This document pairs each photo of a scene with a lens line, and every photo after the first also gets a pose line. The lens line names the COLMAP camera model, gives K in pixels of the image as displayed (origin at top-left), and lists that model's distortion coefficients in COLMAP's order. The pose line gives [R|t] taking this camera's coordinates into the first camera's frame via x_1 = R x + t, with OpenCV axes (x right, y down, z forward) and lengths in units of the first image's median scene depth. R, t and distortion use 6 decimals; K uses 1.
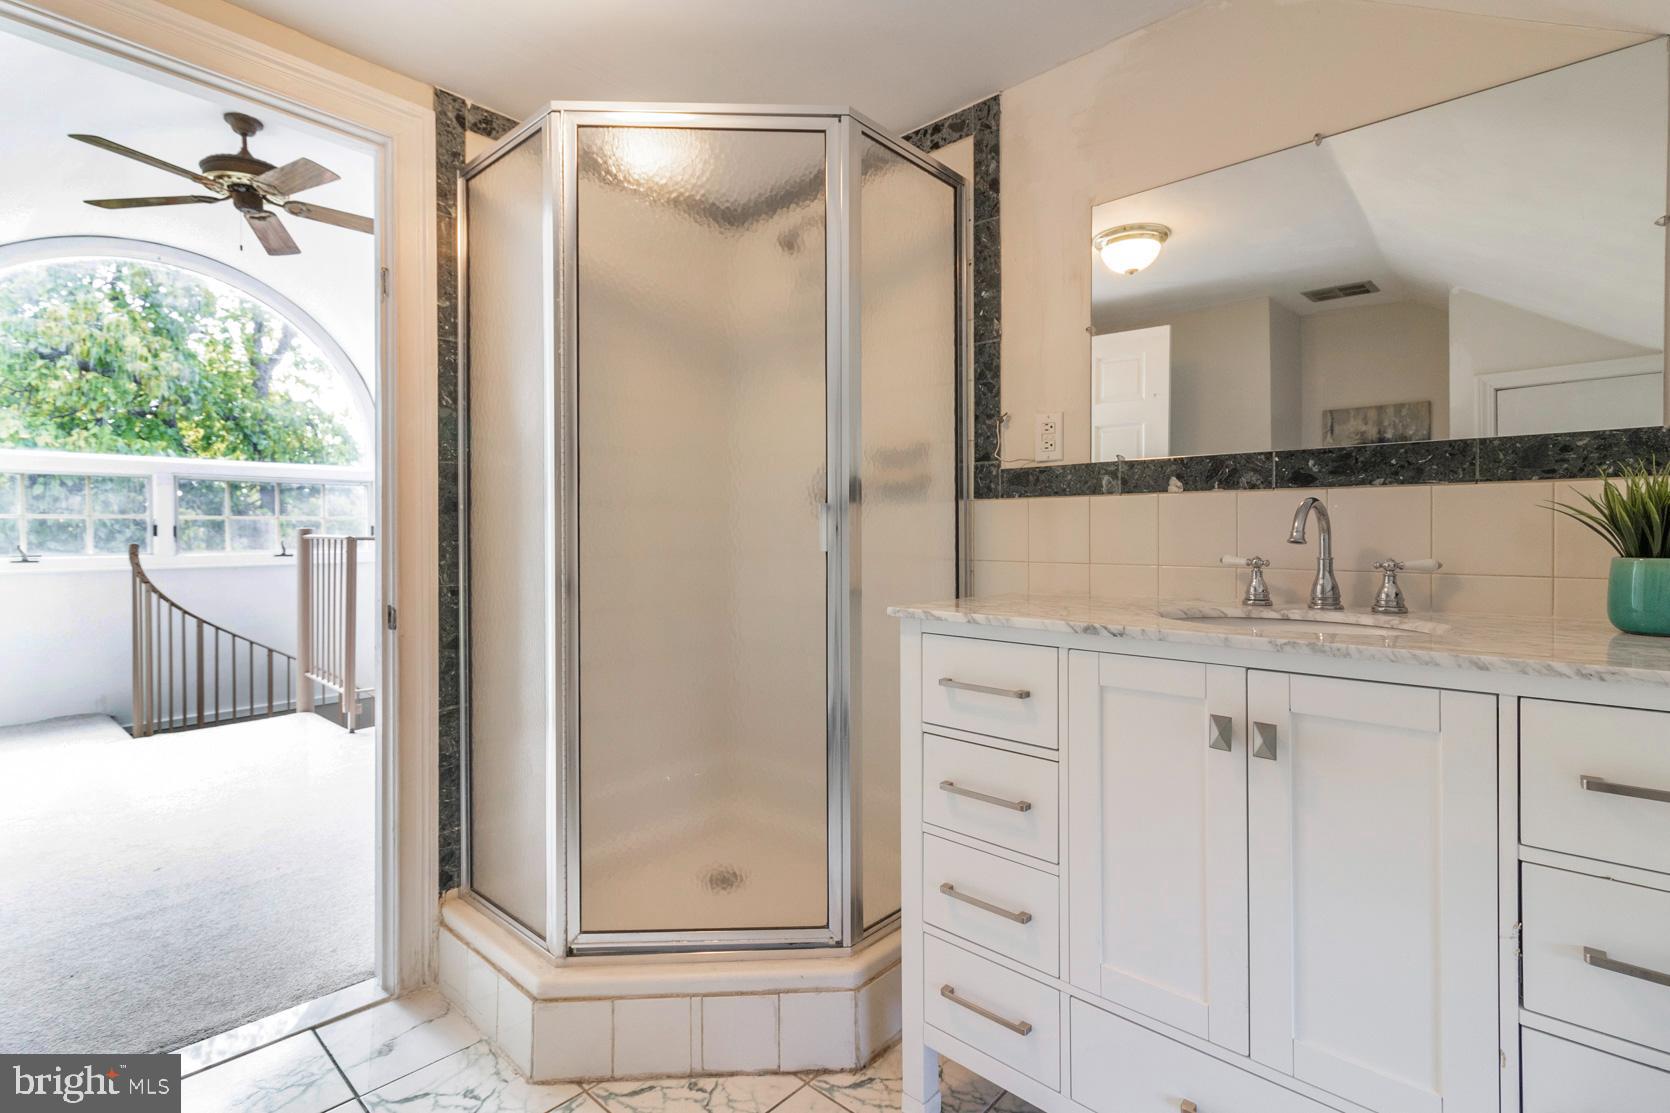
lens RADIAL K [[785.7, 0, 838.8], [0, 785.7, 527.3], [0, 0, 1]] dist [0.025830, 0.000234]
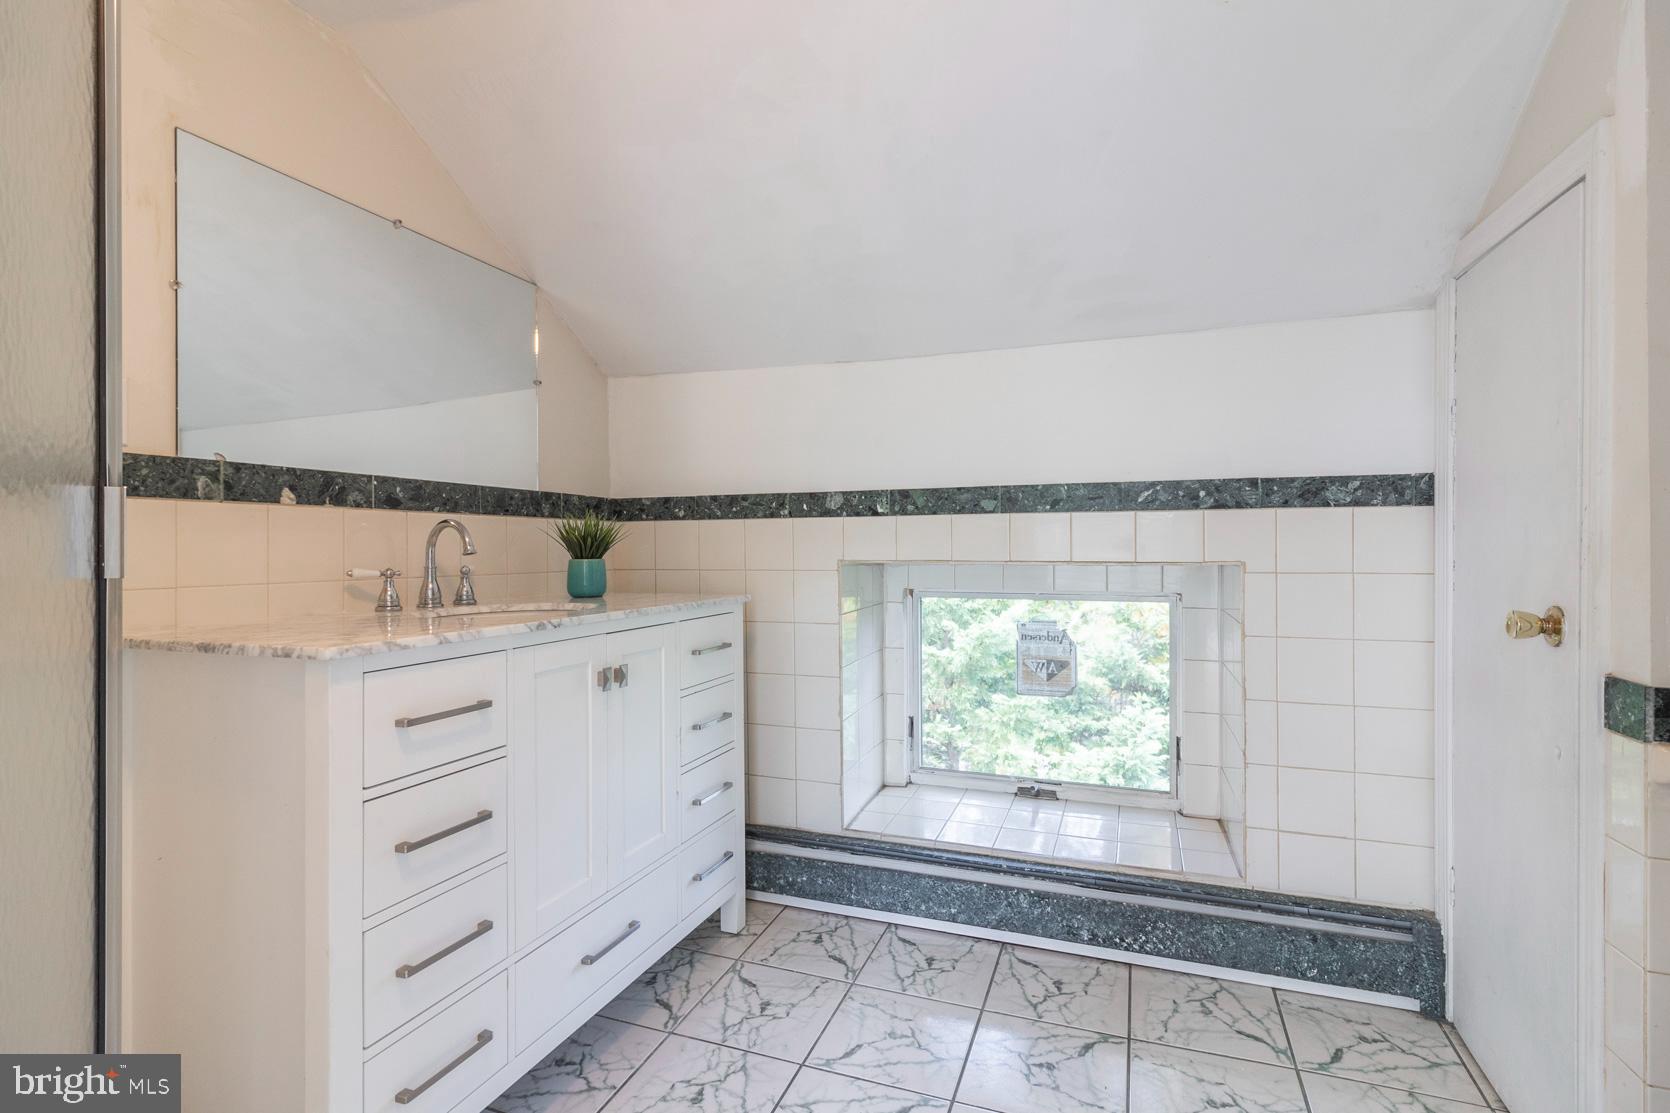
lens RADIAL K [[785.7, 0, 838.8], [0, 785.7, 527.3], [0, 0, 1]] dist [0.025830, 0.000234]
pose [[-0.366510, 0.030764, 0.929906, -0.726672], [0.003896, 0.999495, -0.031531, 0.015856], [-0.930406, -0.007933, -0.366444, 0.779958]]
